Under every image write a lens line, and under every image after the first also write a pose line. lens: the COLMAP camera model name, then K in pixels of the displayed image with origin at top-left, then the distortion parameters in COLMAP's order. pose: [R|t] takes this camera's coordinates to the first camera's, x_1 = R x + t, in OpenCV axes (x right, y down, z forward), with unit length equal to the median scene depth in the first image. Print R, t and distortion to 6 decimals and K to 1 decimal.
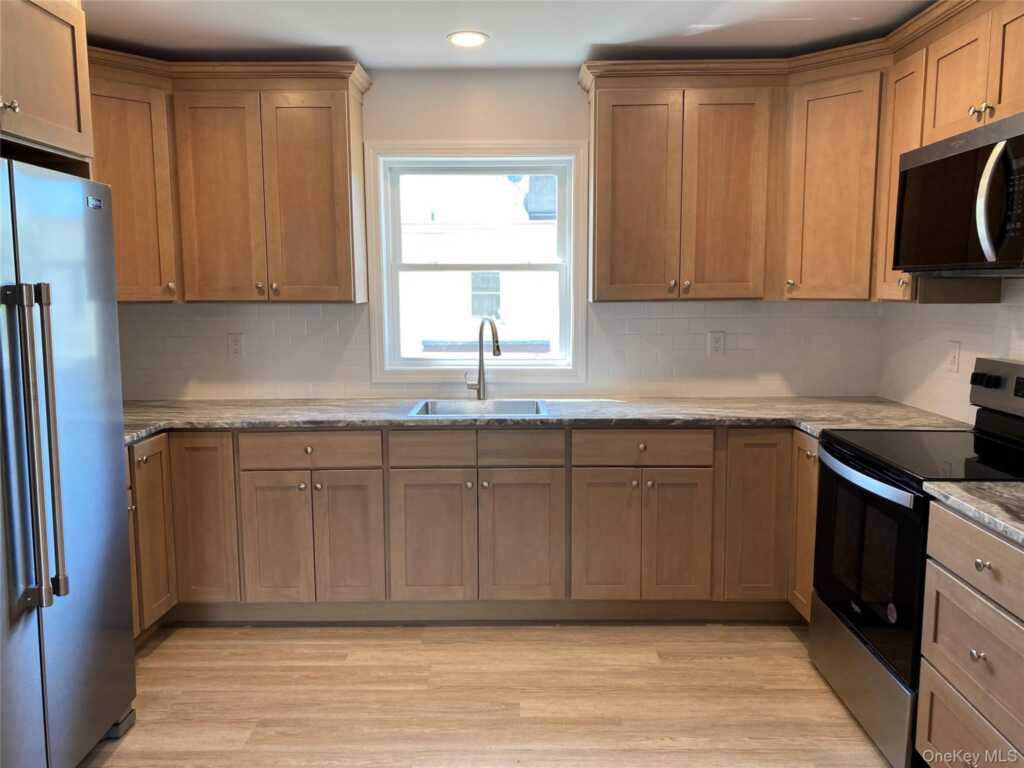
lens RADIAL K [[784.1, 0, 513.8], [0, 784.1, 379.1], [0, 0, 1]] dist [0.037683, -0.035661]
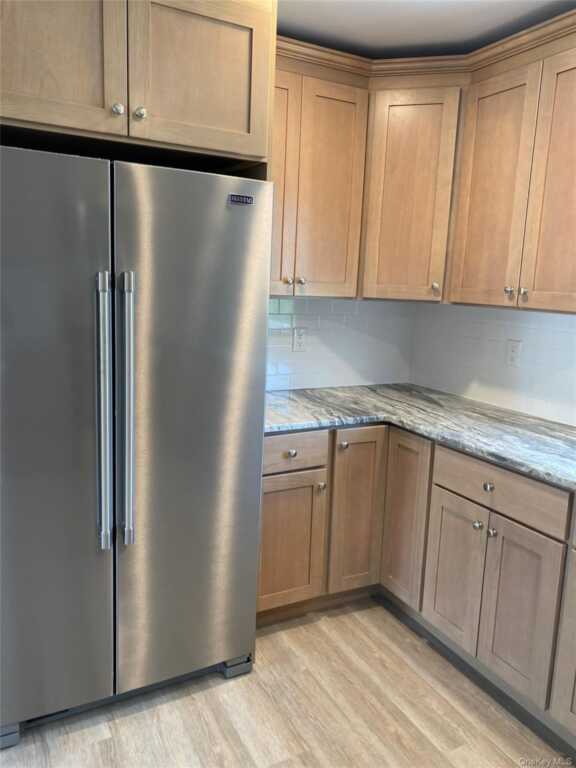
lens RADIAL K [[588.1, 0, 290.8], [0, 588.1, 378.4], [0, 0, 1]] dist [0.037683, -0.035661]
pose [[0.481888, 0.172996, -0.858986, 0.156545], [-0.149148, 0.982205, 0.114140, -0.062509], [0.863446, 0.073113, 0.499115, 0.484183]]
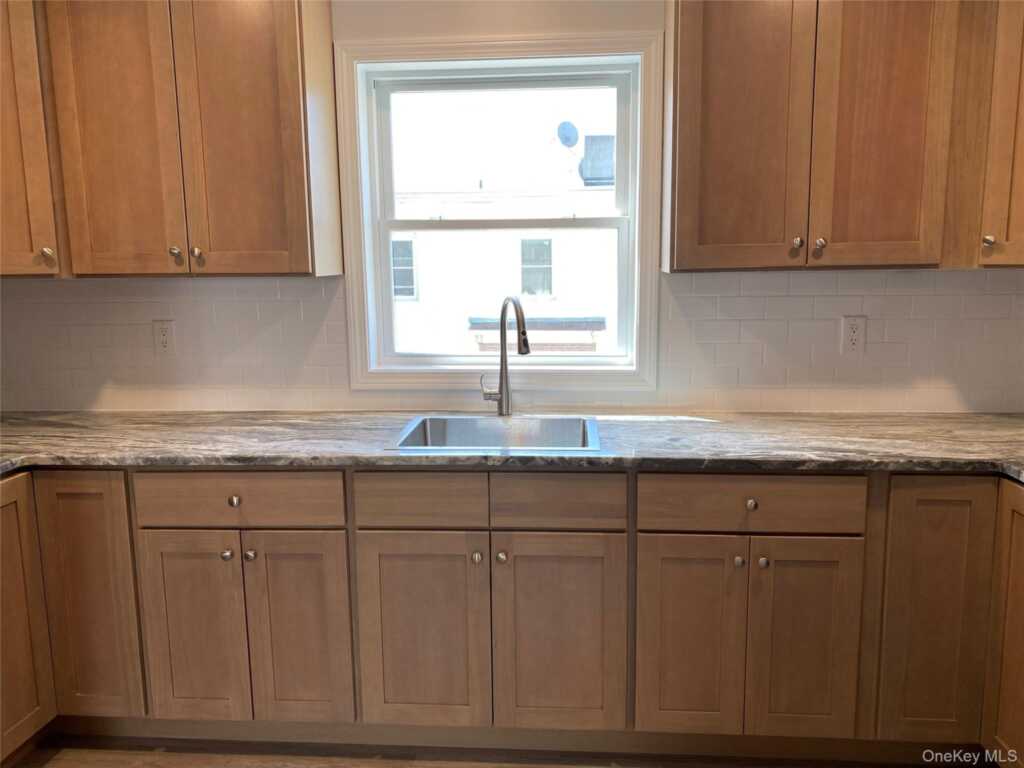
lens RADIAL K [[792.0, 0, 515.4], [0, 792.0, 378.6], [0, 0, 1]] dist [0.011190, 0.002254]
pose [[0.997672, 0.003396, -0.068115, 0.018281], [-0.001307, 0.999528, 0.030691, -0.031628], [0.068187, -0.030530, 0.997205, 0.349092]]
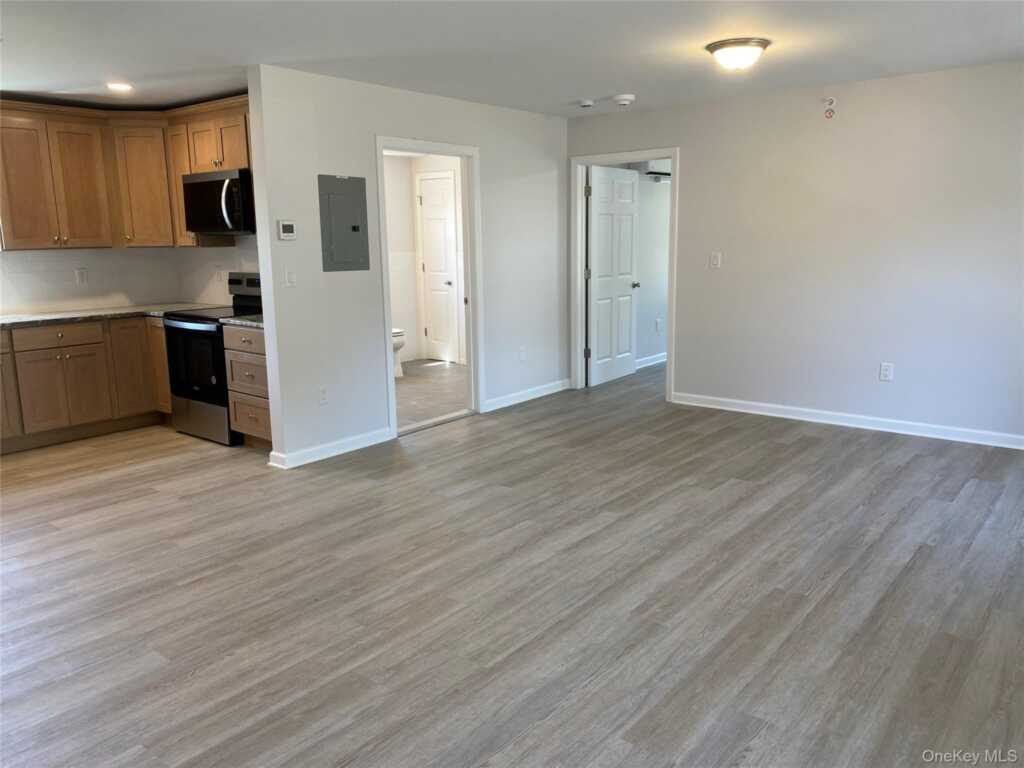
lens RADIAL K [[792.0, 0, 515.4], [0, 792.0, 378.6], [0, 0, 1]] dist [0.011190, 0.002254]
pose [[0.623242, -0.148194, 0.767859, -0.546293], [0.102846, 0.988885, 0.107375, 0.093206], [-0.775237, 0.012050, 0.631556, -0.836869]]
